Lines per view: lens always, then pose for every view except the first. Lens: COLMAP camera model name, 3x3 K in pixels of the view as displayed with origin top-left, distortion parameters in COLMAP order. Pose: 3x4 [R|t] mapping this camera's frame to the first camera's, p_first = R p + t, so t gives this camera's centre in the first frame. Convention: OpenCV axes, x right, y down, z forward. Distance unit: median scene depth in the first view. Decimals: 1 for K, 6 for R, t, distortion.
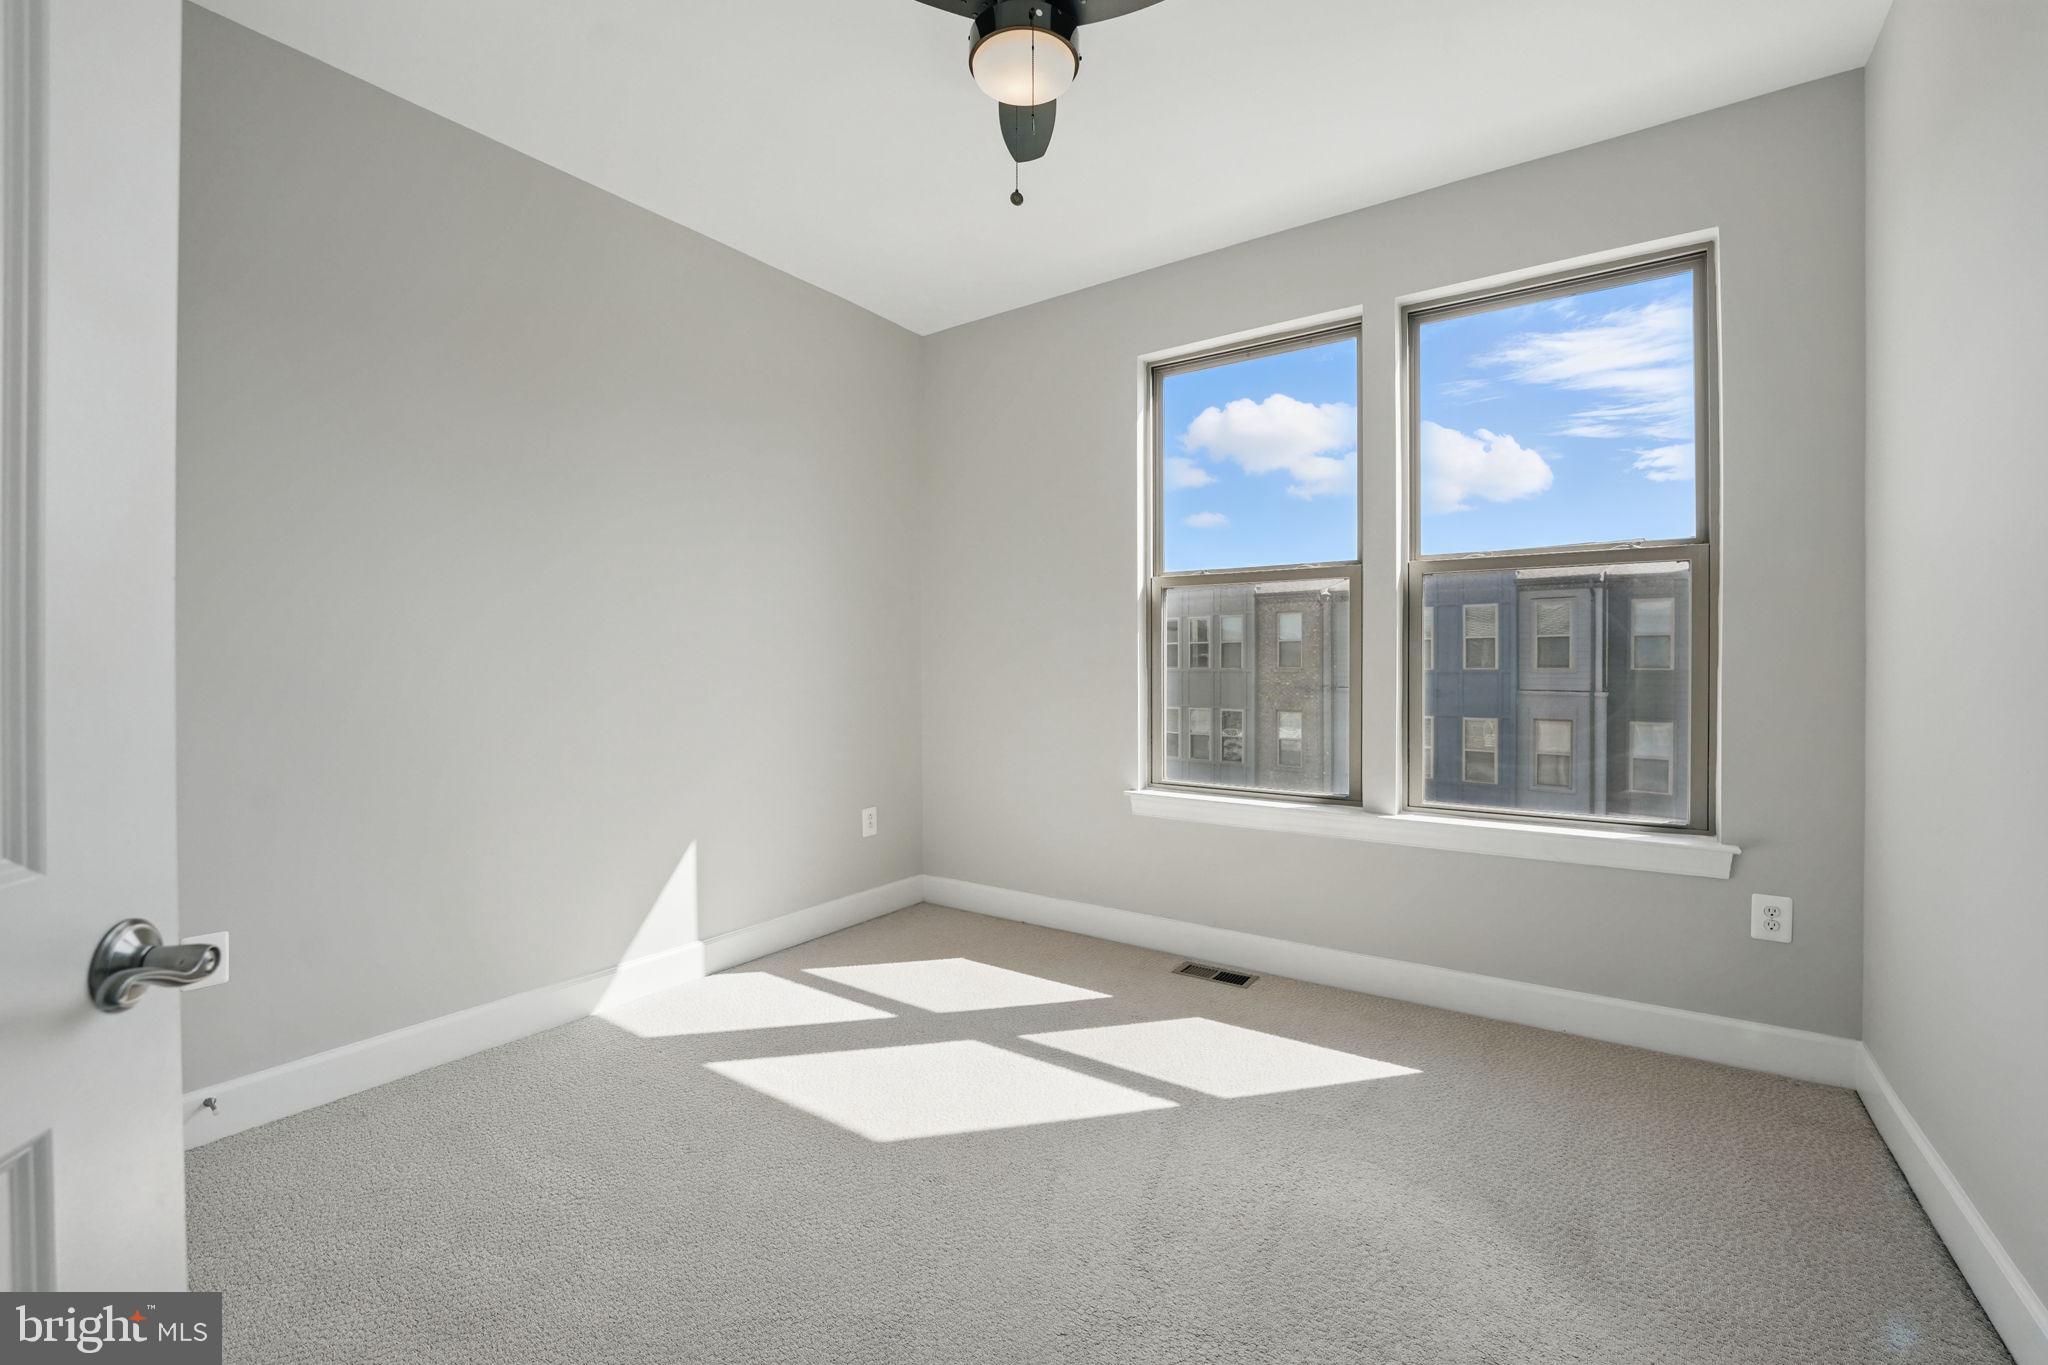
lens RADIAL K [[835.0, 0, 1024.0], [0, 835.0, 682.5], [0, 0, 1]] dist [-0.055723, -0.000038]
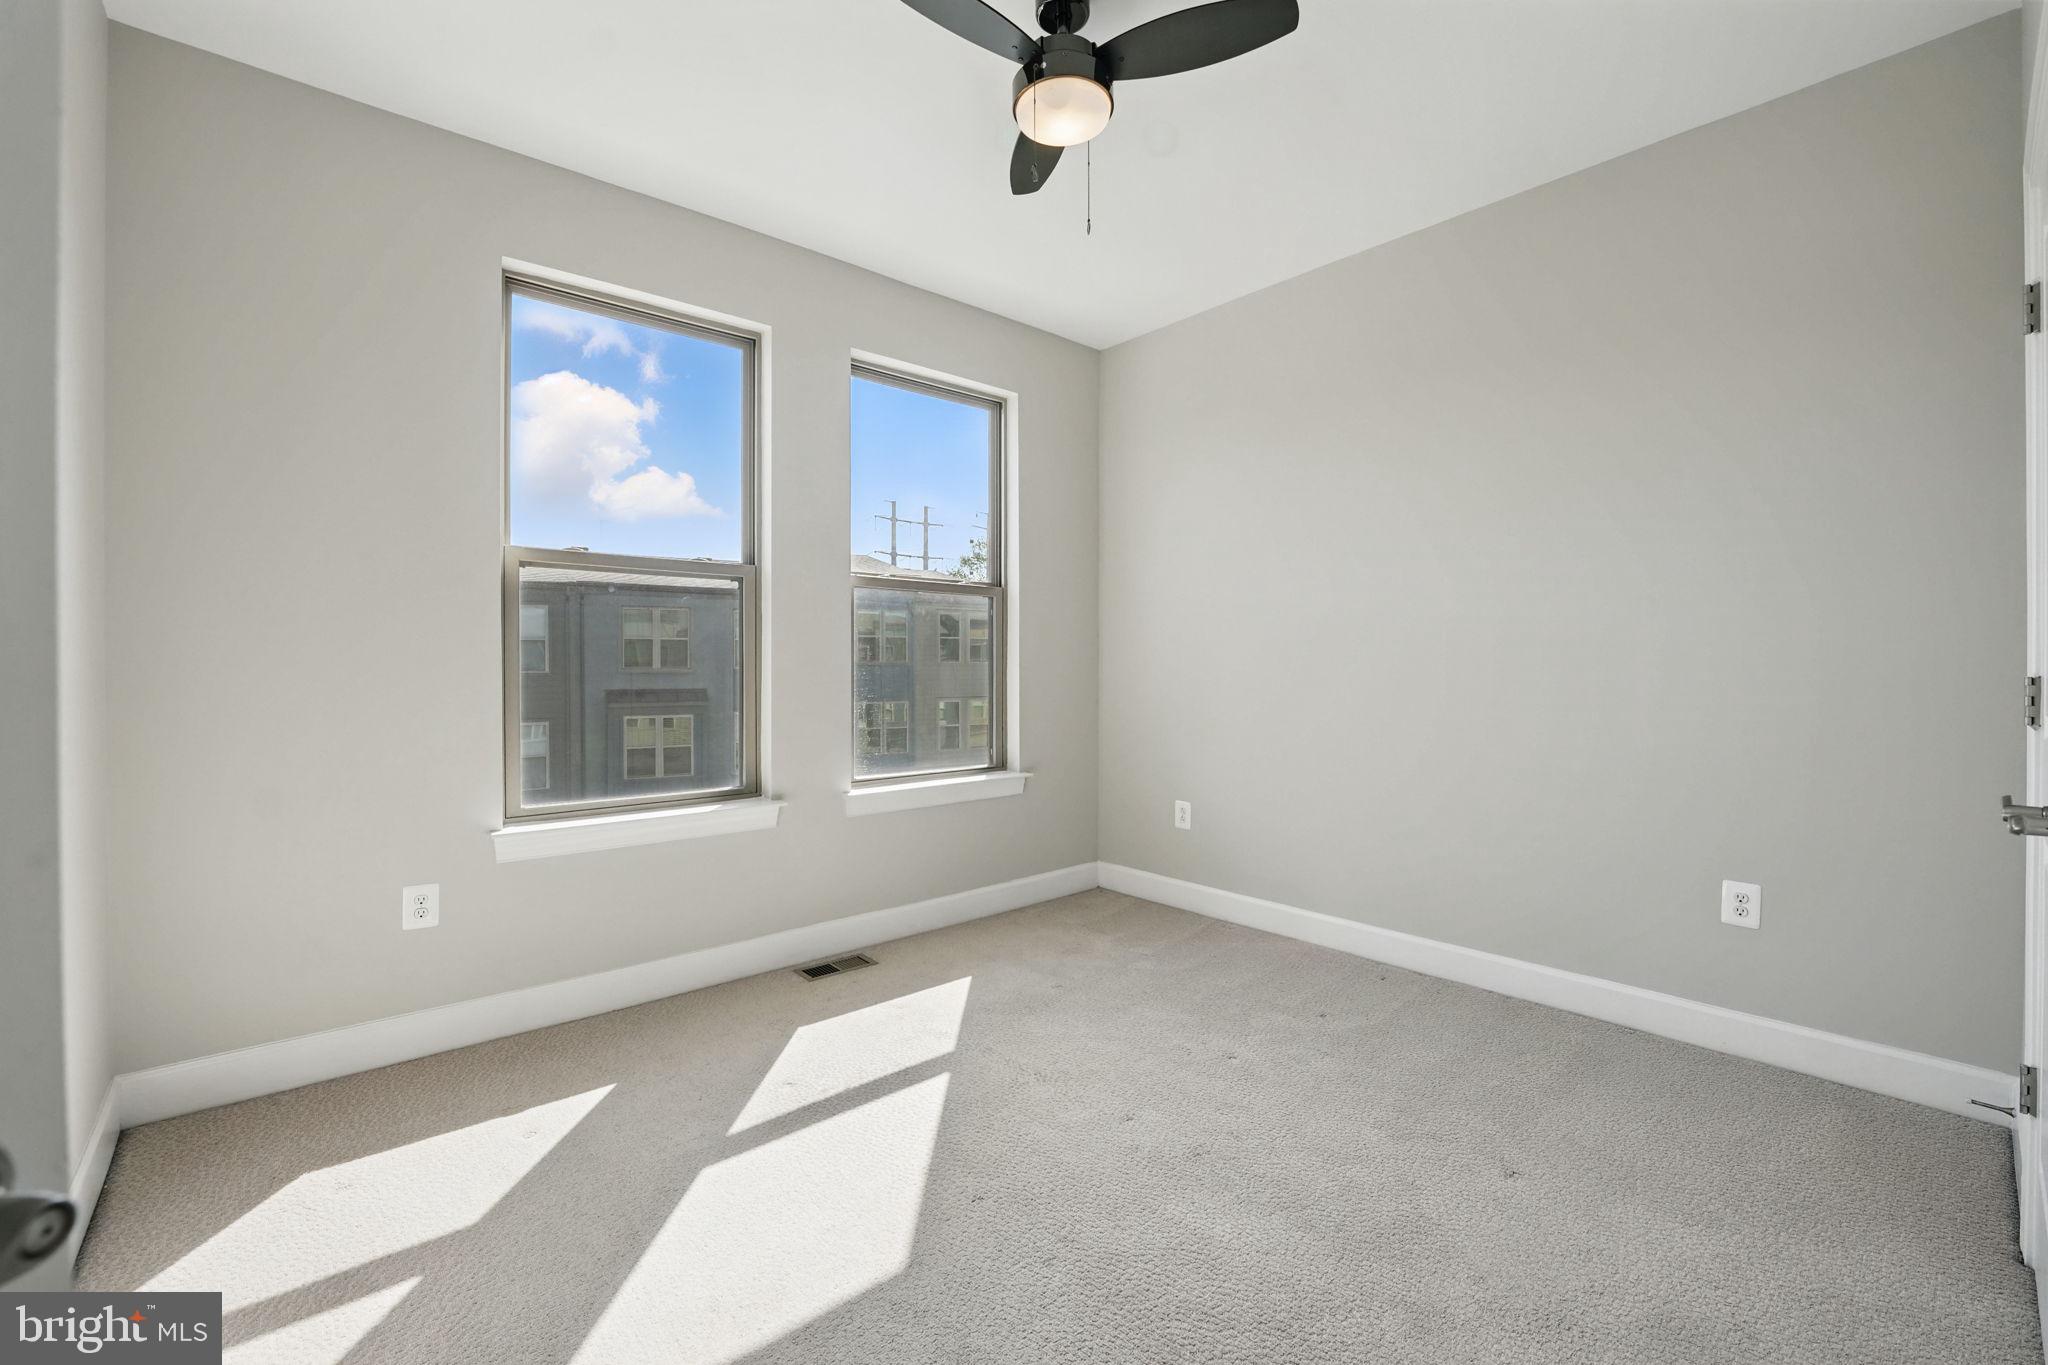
lens RADIAL K [[860.3, 0, 1022.1], [0, 860.3, 668.3], [0, 0, 1]] dist [-0.013751, 0.000053]
pose [[0.221787, -0.004989, 0.975082, -0.685260], [0.023460, 0.999725, -0.000221, -0.008527], [-0.974813, 0.022924, 0.221843, 0.488970]]
